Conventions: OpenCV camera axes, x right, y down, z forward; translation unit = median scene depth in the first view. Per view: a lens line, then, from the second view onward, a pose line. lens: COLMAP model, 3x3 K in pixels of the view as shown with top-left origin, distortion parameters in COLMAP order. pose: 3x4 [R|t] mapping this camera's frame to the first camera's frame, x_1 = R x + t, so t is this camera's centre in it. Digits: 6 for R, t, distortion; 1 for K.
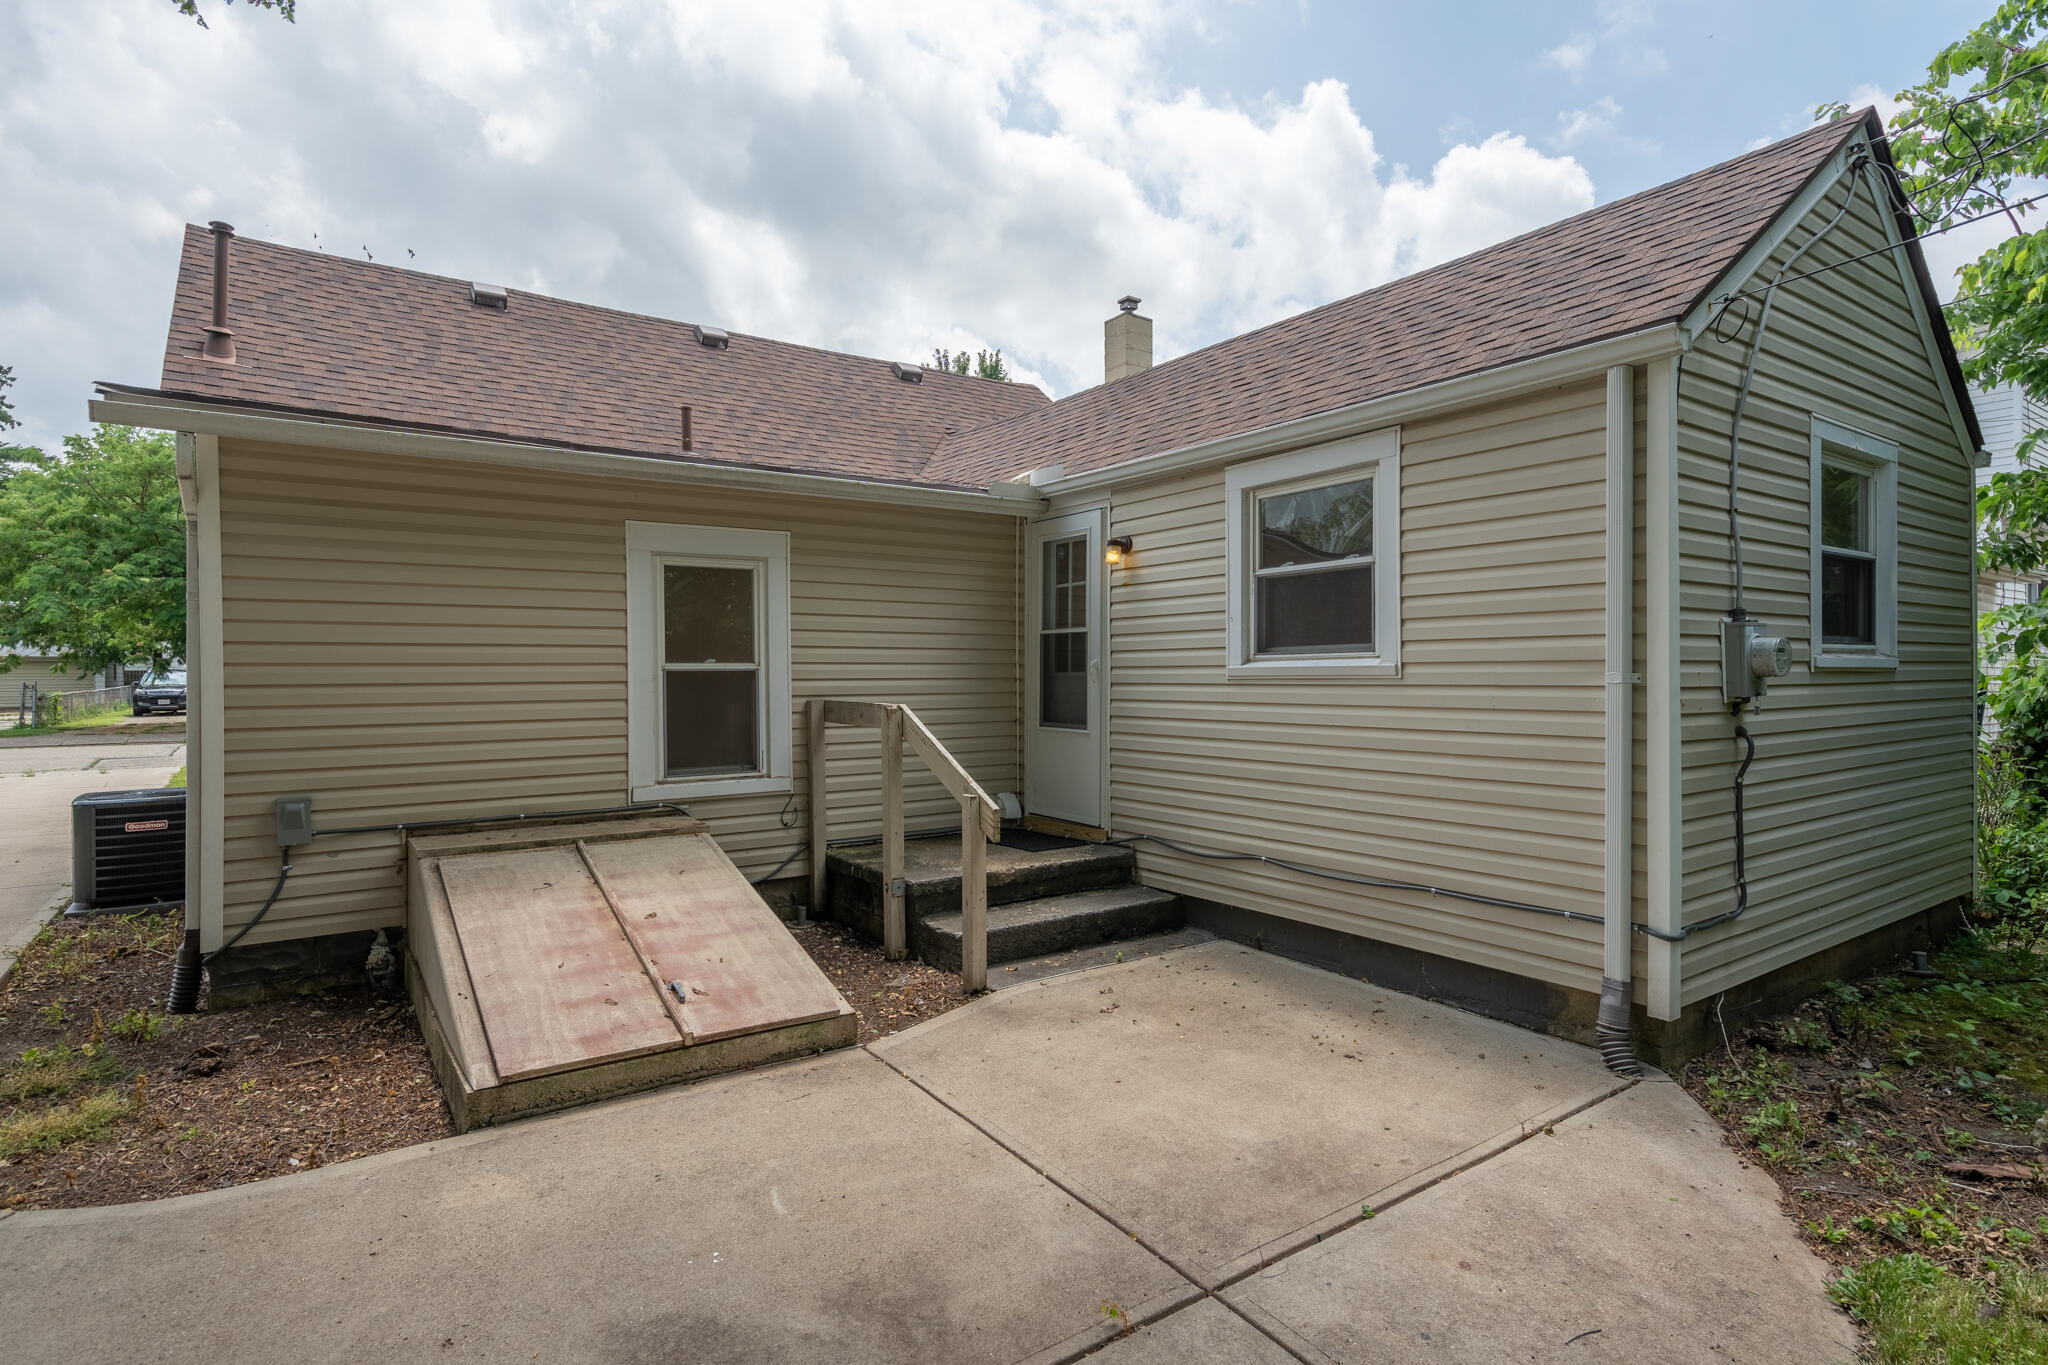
lens RADIAL K [[1054.7, 0, 1024.0], [0, 1054.7, 682.5], [0, 0, 1]] dist [0.003023, 0.000254]
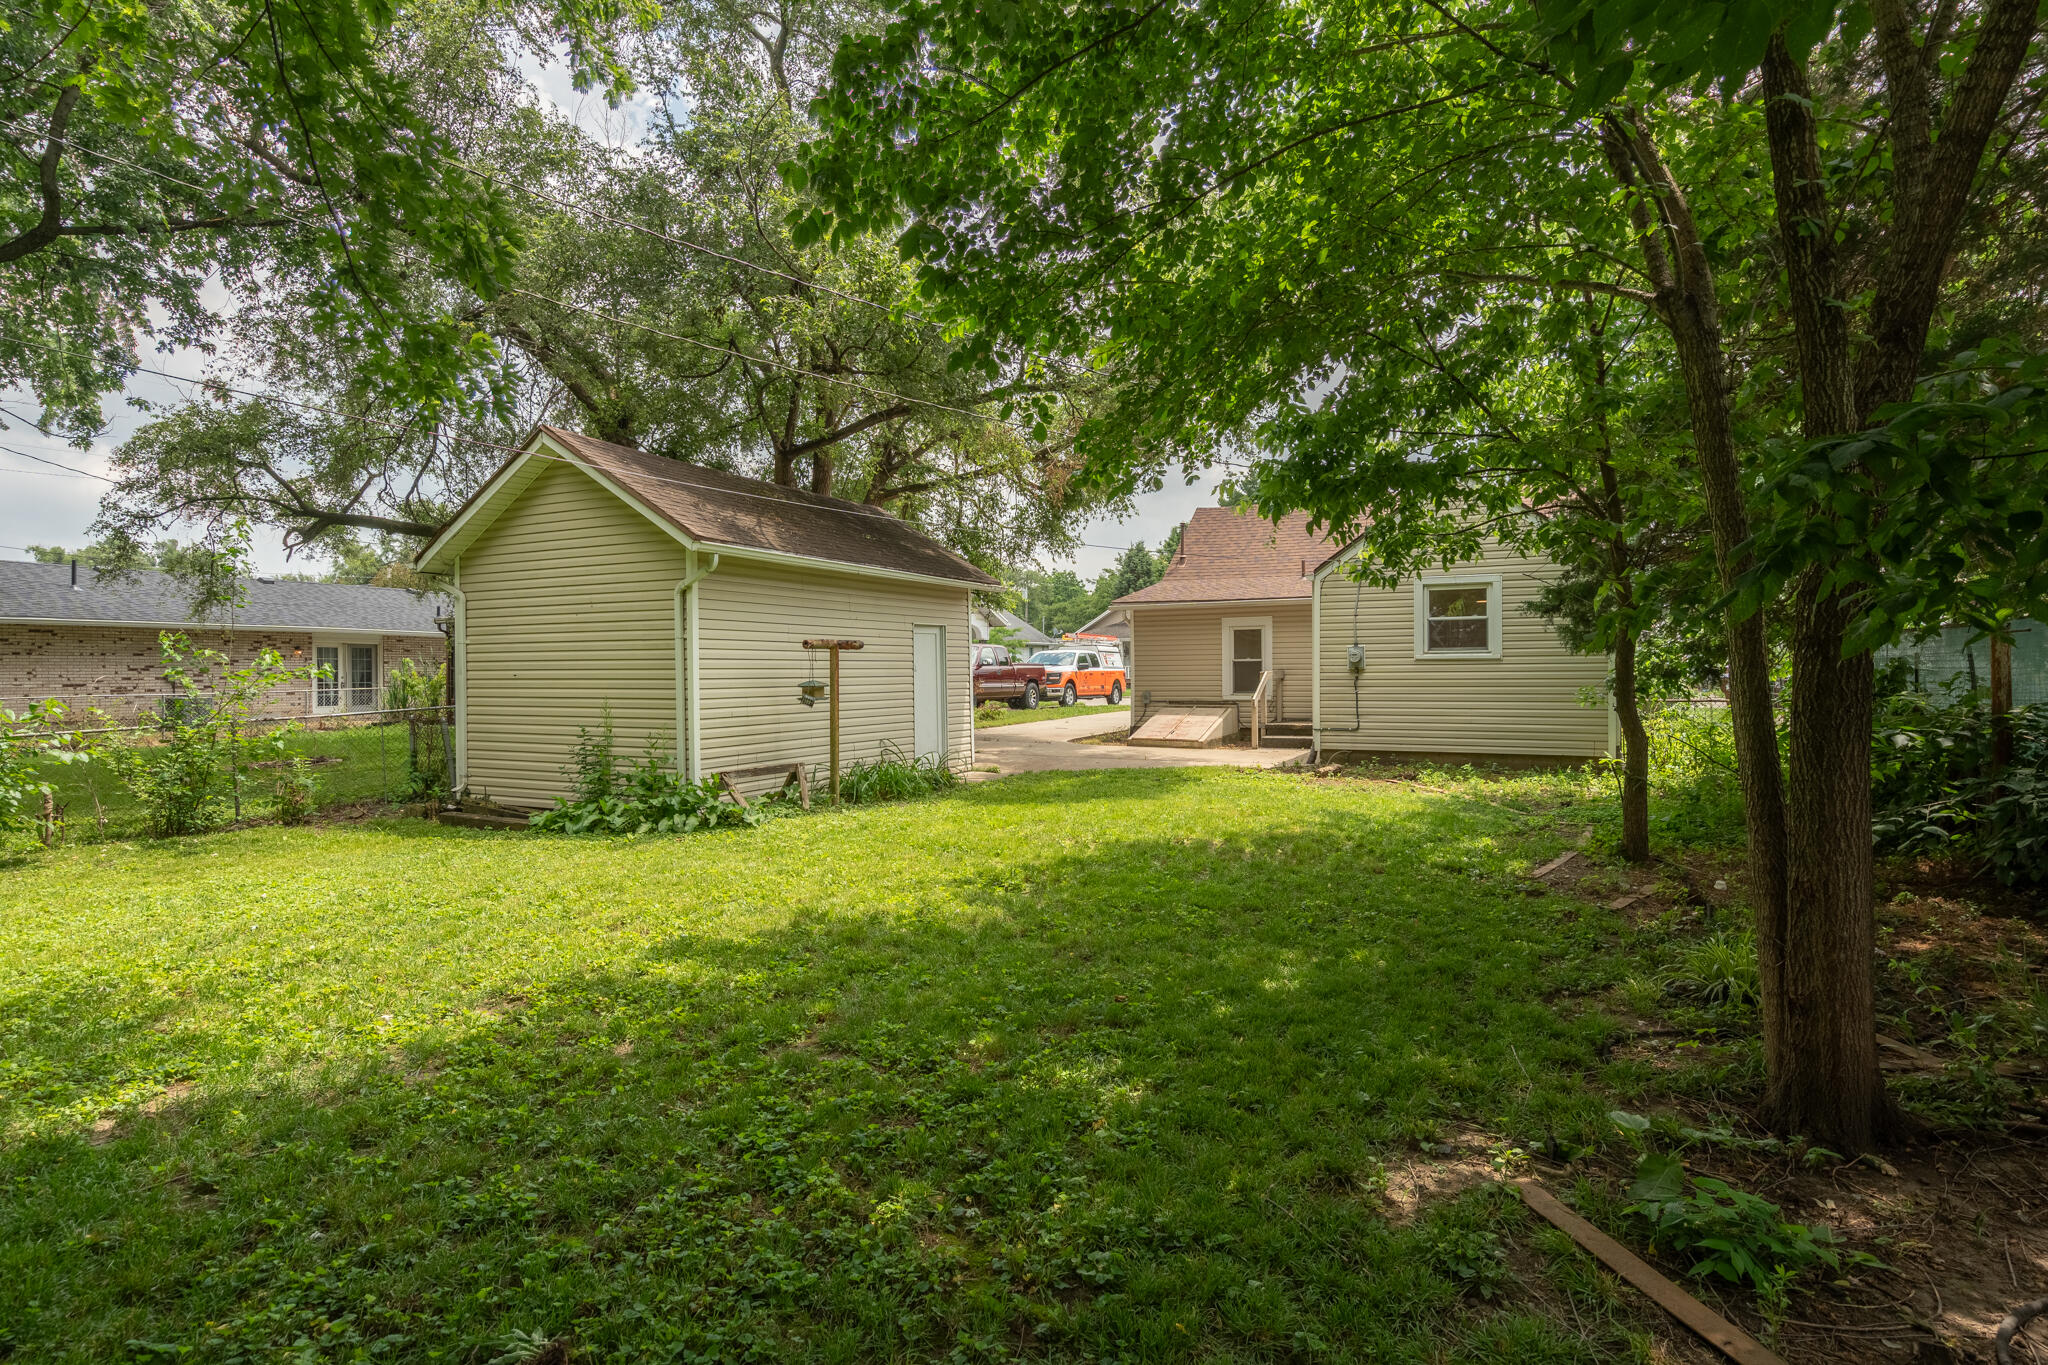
lens RADIAL K [[1067.6, 0, 1024.0], [0, 1067.6, 682.5], [0, 0, 1]] dist [0.001533, 0.000035]
pose [[0.475880, 0.012432, -0.879422, 2.236354], [-0.002312, 0.999914, 0.012885, 0.013551], [0.879507, -0.004098, 0.475868, -1.144813]]
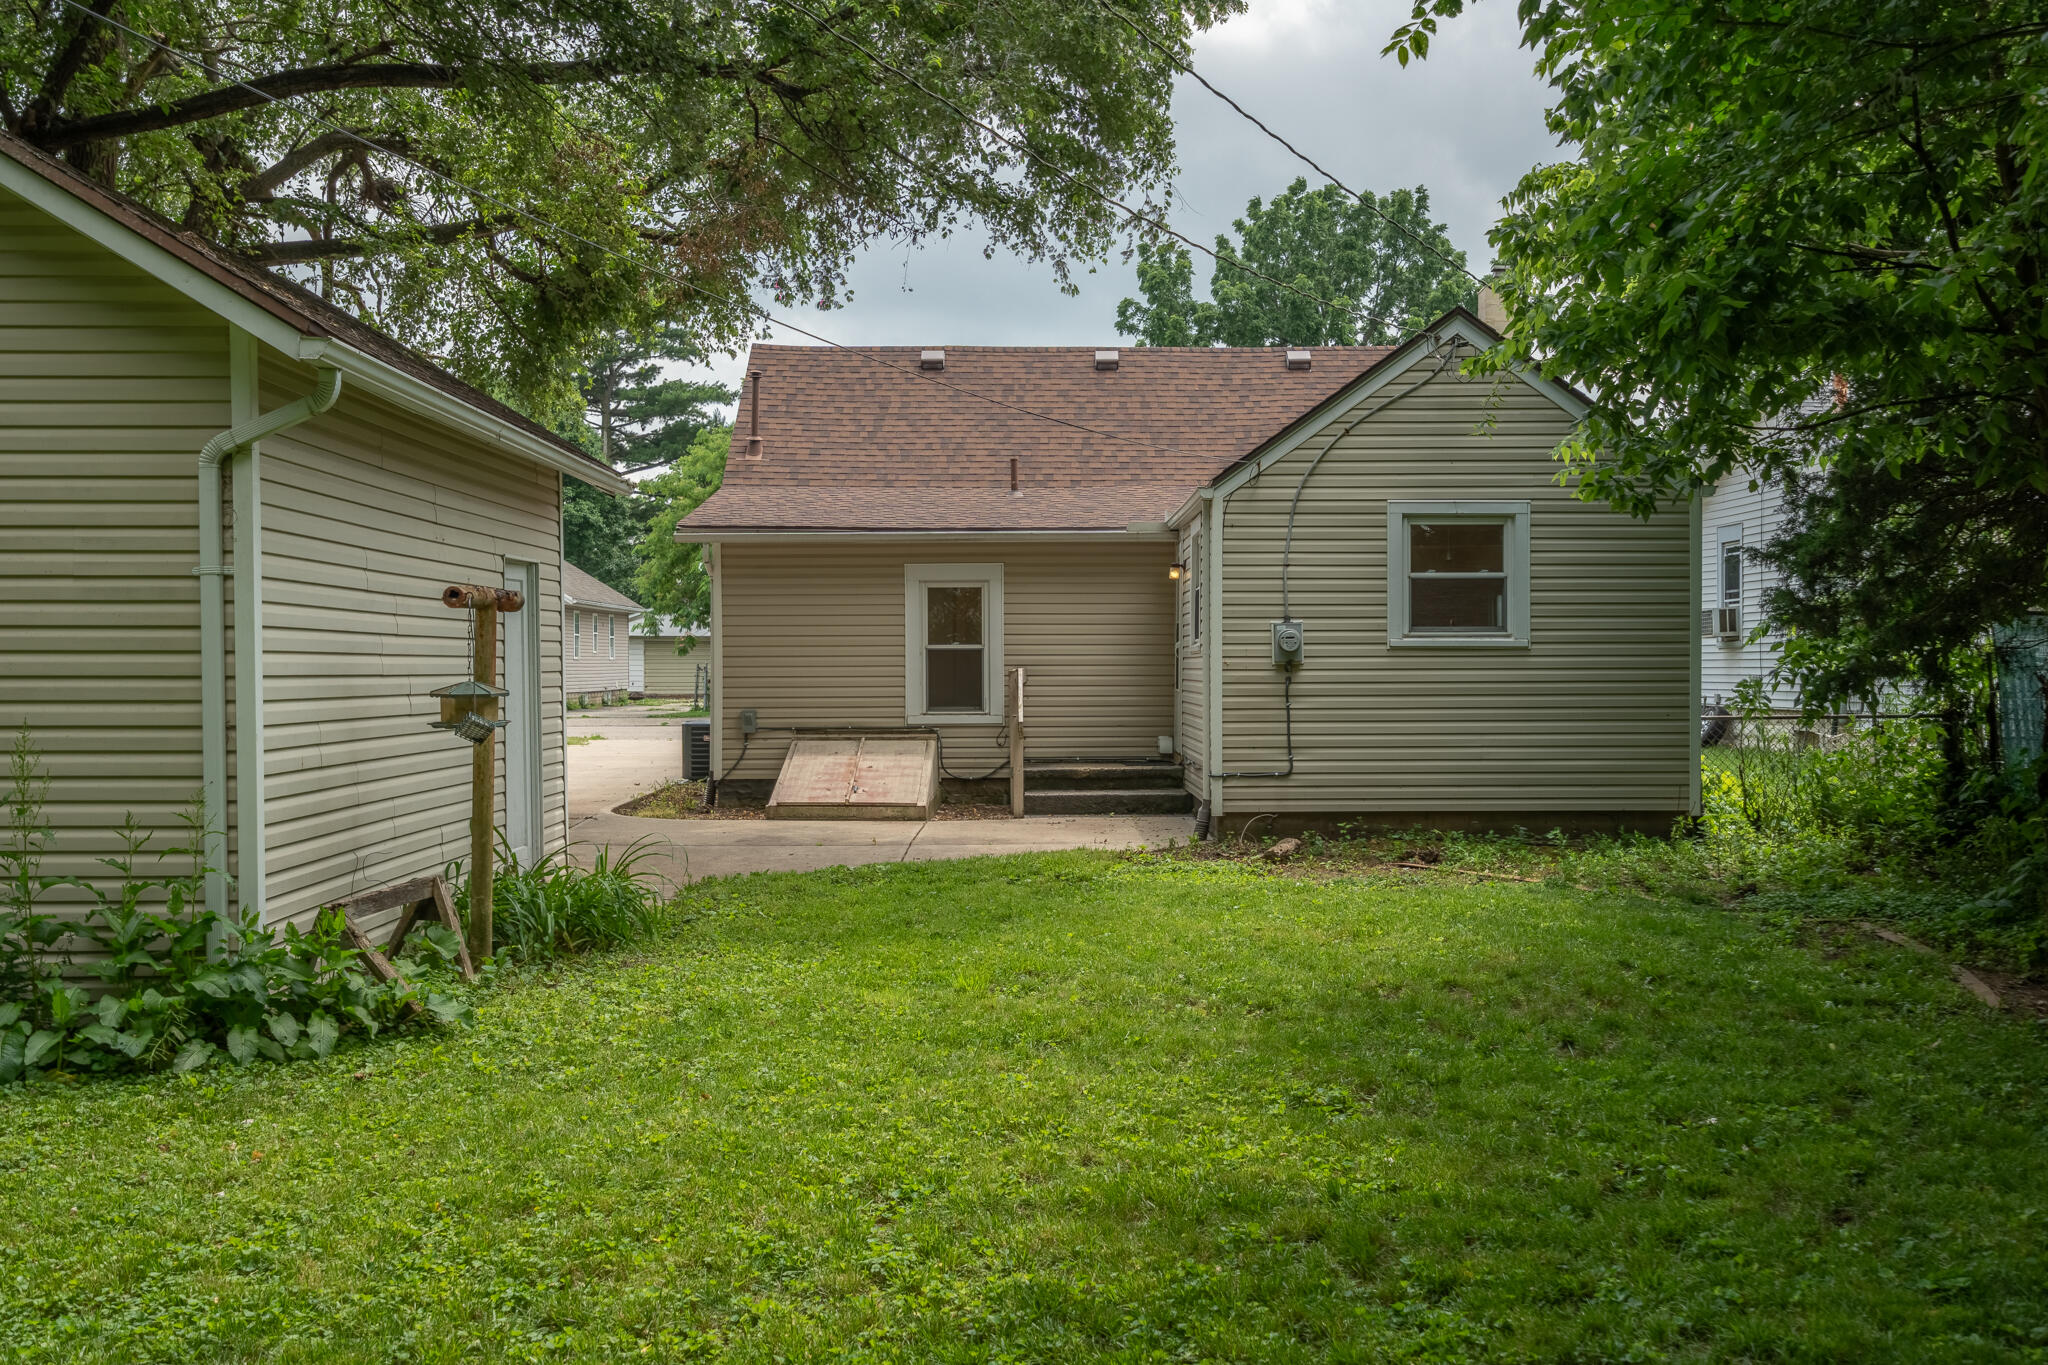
lens RADIAL K [[2031.0, 0, 1024.0], [0, 2031.0, 682.5], [0, 0, 1]] dist [-0.015847, -0.003655]
pose [[0.819459, 0.007499, -0.573089, 1.635165], [-0.005860, 0.999972, 0.004705, 0.025666], [0.573108, -0.000497, 0.819480, -1.572937]]
